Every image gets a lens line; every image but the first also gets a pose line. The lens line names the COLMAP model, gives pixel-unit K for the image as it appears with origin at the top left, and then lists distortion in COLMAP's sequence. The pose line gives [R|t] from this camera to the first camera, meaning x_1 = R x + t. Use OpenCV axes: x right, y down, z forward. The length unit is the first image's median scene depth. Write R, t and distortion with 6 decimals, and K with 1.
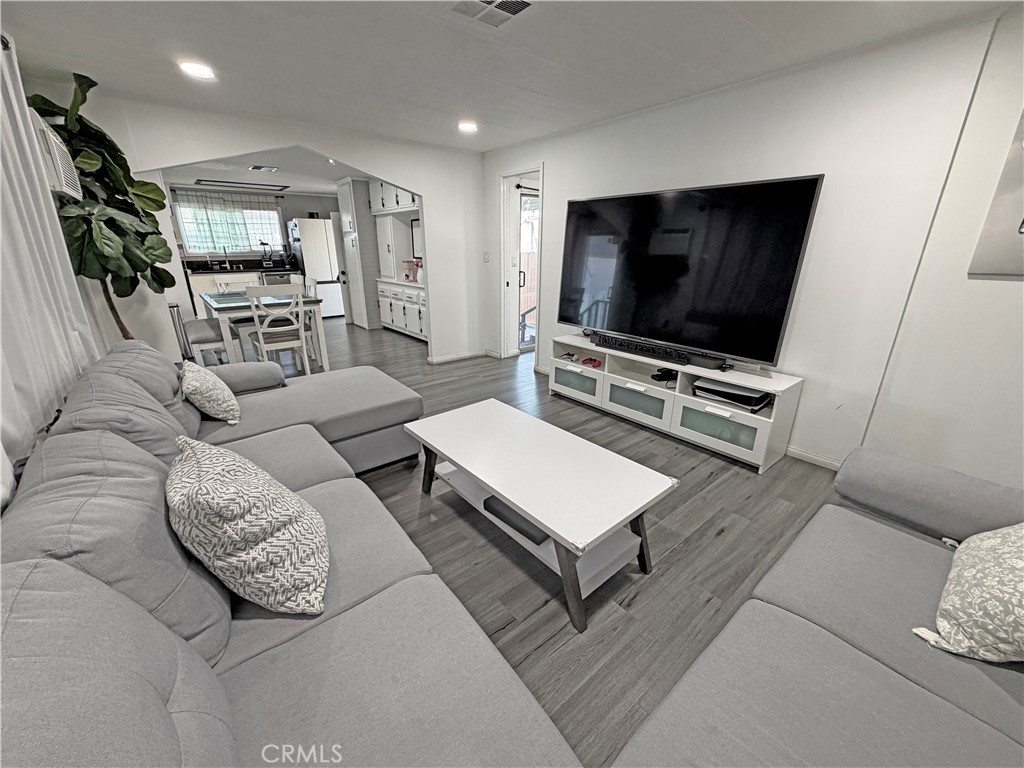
lens RADIAL K [[409.3, 0, 509.2], [0, 409.3, 390.1], [0, 0, 1]] dist [-0.001112, 0.000216]
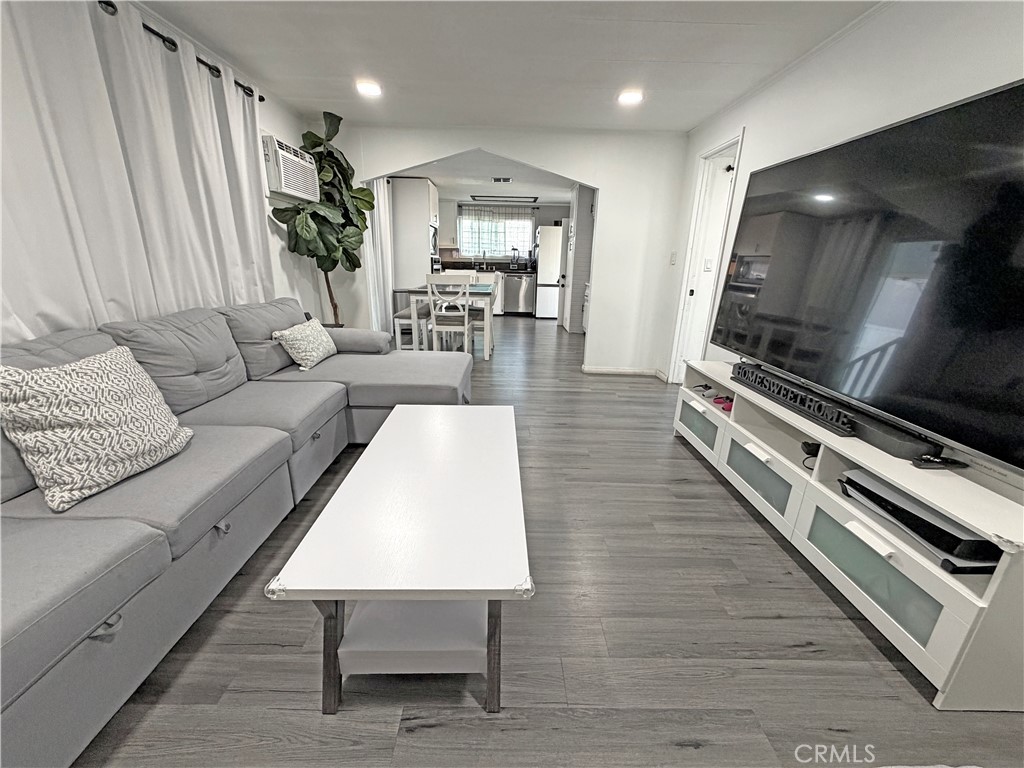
lens RADIAL K [[409.3, 0, 506.0], [0, 409.3, 388.1], [0, 0, 1]] dist [-0.001112, 0.000216]
pose [[0.775928, 0.207701, -0.595647, 0.320741], [-0.232830, 0.971866, 0.035588, -0.030512], [0.586281, 0.111071, 0.802457, 0.234451]]
